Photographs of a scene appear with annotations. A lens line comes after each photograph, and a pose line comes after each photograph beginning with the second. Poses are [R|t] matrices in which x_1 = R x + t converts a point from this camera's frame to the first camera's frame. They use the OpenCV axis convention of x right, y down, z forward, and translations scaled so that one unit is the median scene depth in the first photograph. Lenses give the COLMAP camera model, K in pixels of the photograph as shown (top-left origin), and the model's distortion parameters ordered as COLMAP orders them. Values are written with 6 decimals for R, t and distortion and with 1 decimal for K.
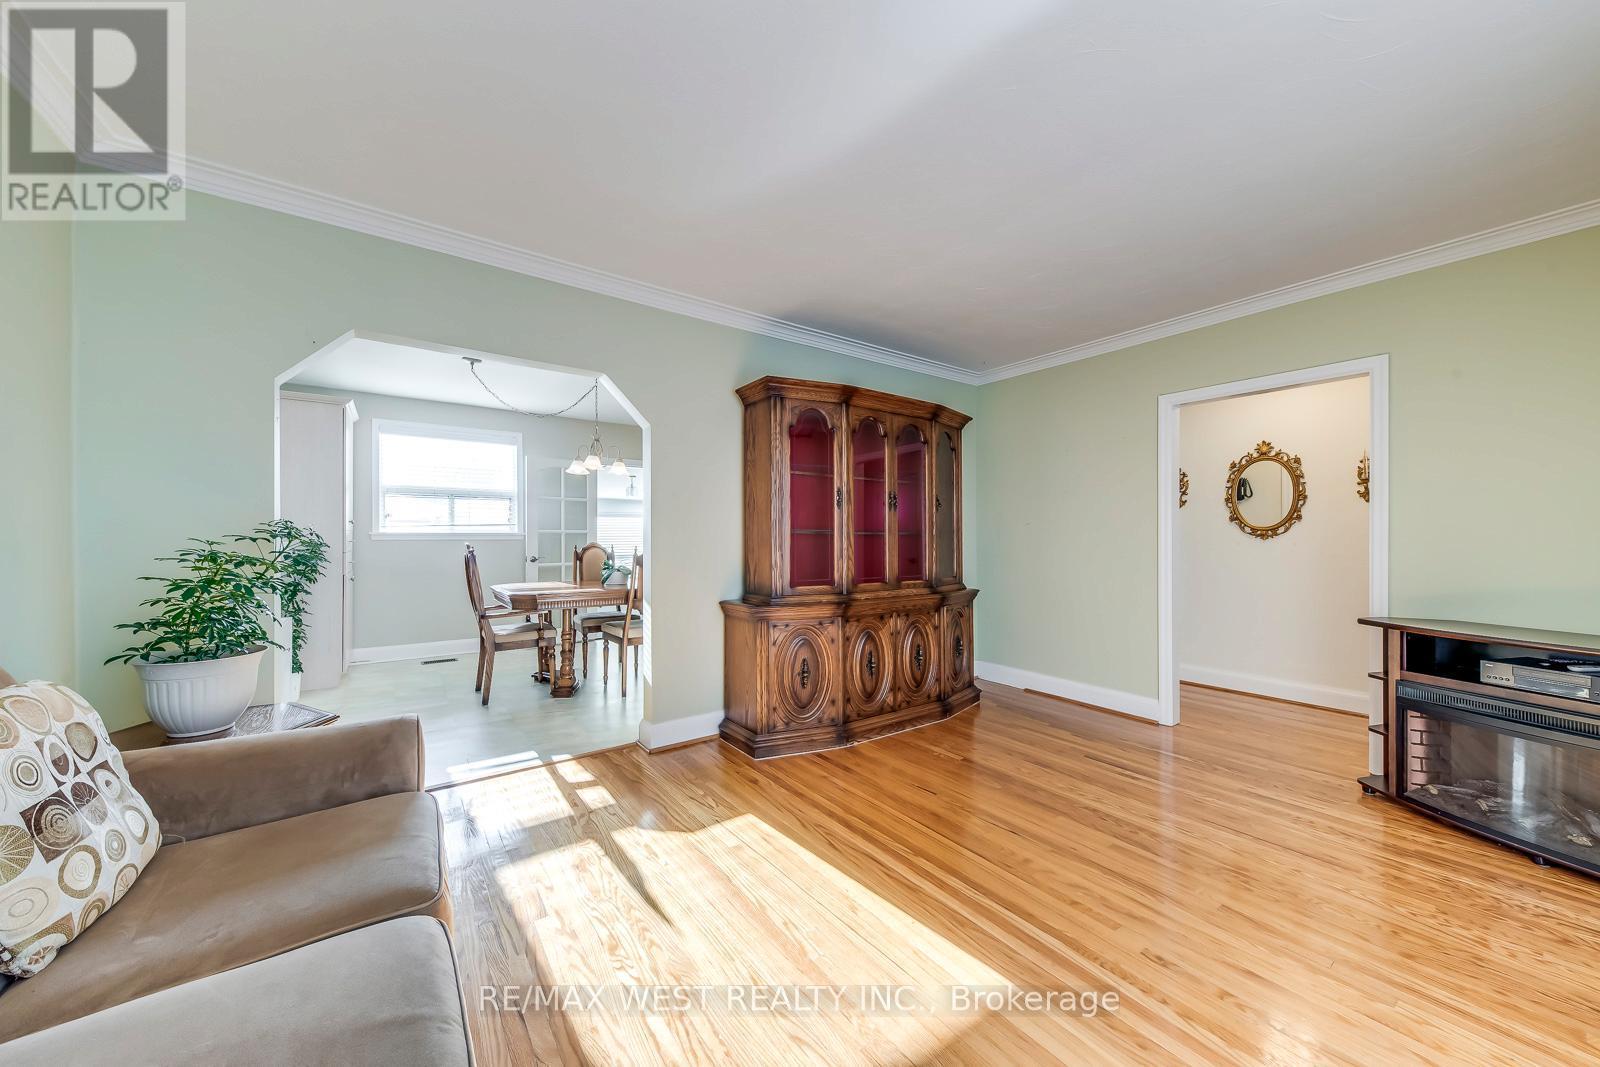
lens RADIAL K [[565.0, 0, 797.1], [0, 565.0, 536.5], [0, 0, 1]] dist [0.014115, -0.006058]
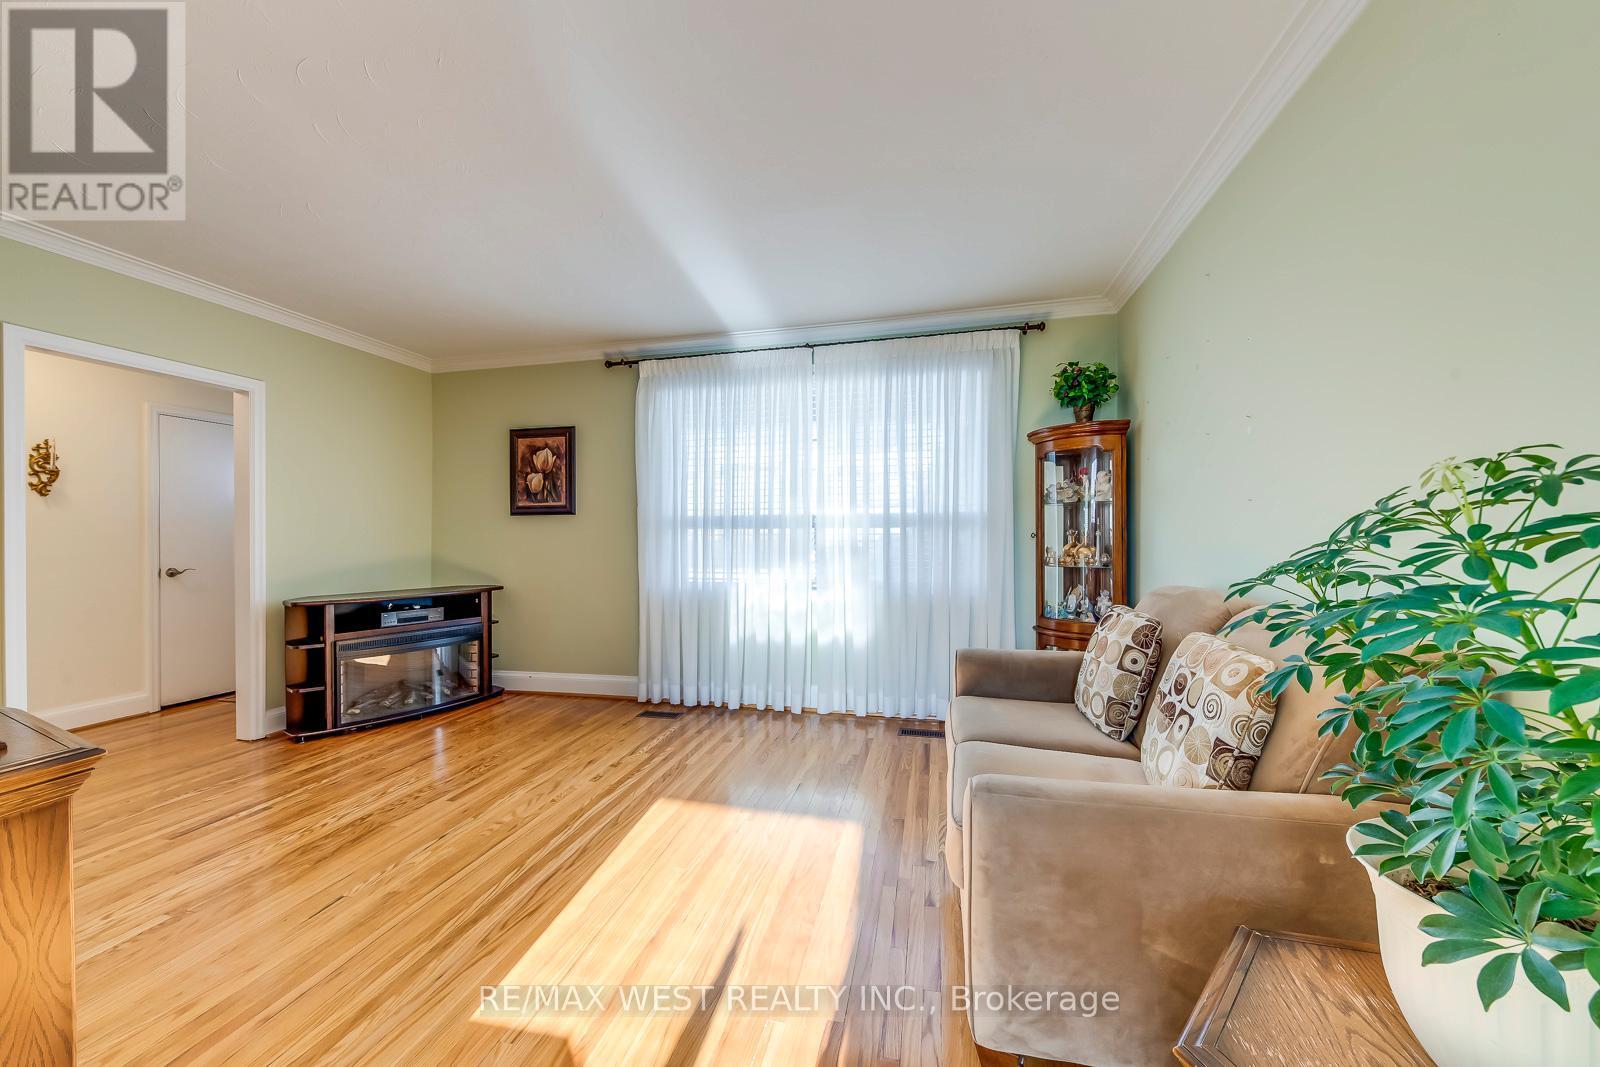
lens RADIAL K [[601.7, 0, 796.3], [0, 601.7, 536.2], [0, 0, 1]] dist [0.013849, -0.006884]
pose [[-0.655481, -0.001631, 0.755210, -0.751758], [0.002289, 0.999989, 0.004147, 0.000382], [-0.755209, 0.004447, -0.655469, 1.140134]]
